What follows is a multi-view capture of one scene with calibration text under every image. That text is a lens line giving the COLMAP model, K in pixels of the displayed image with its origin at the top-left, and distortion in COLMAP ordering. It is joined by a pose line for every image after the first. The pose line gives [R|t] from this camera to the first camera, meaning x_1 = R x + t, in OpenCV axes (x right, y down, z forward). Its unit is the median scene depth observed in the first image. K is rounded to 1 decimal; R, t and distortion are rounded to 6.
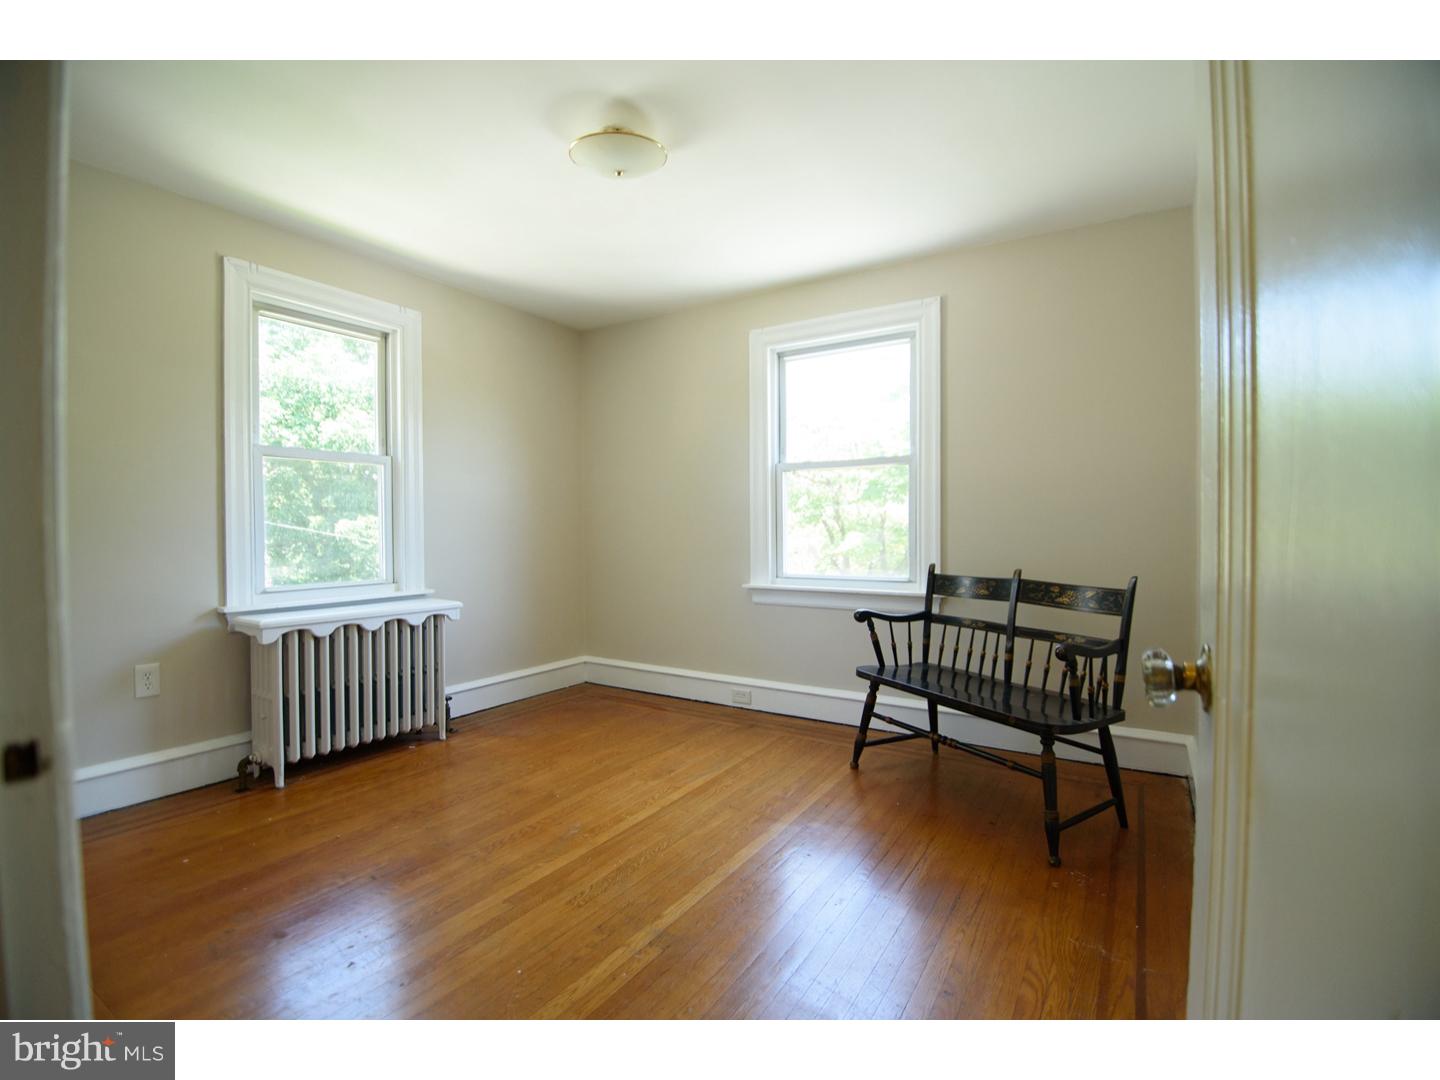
lens RADIAL K [[672.0, 0, 716.8], [0, 672.0, 537.8], [0, 0, 1]] dist [-0.033625, -0.005188]
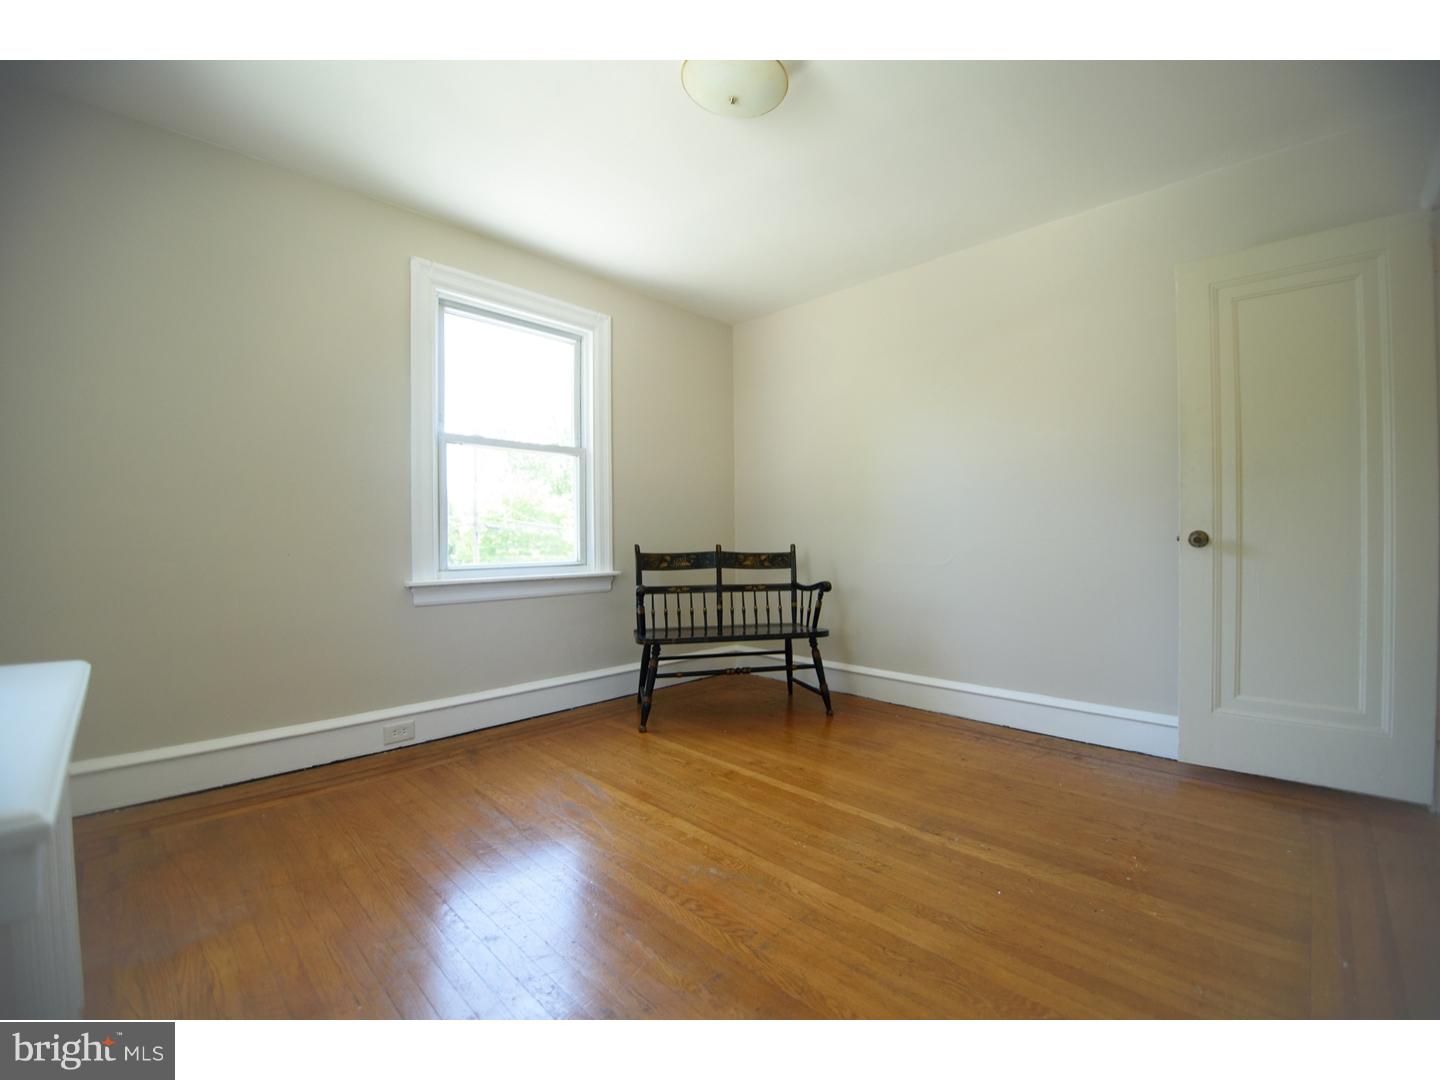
lens RADIAL K [[614.7, 0, 718.4], [0, 614.7, 540.0], [0, 0, 1]] dist [-0.025807, -0.000513]
pose [[0.200297, 0.003504, 0.979729, -0.664324], [0.017559, 0.999820, -0.007166, 0.038297], [-0.979578, 0.018638, 0.200200, 0.603894]]
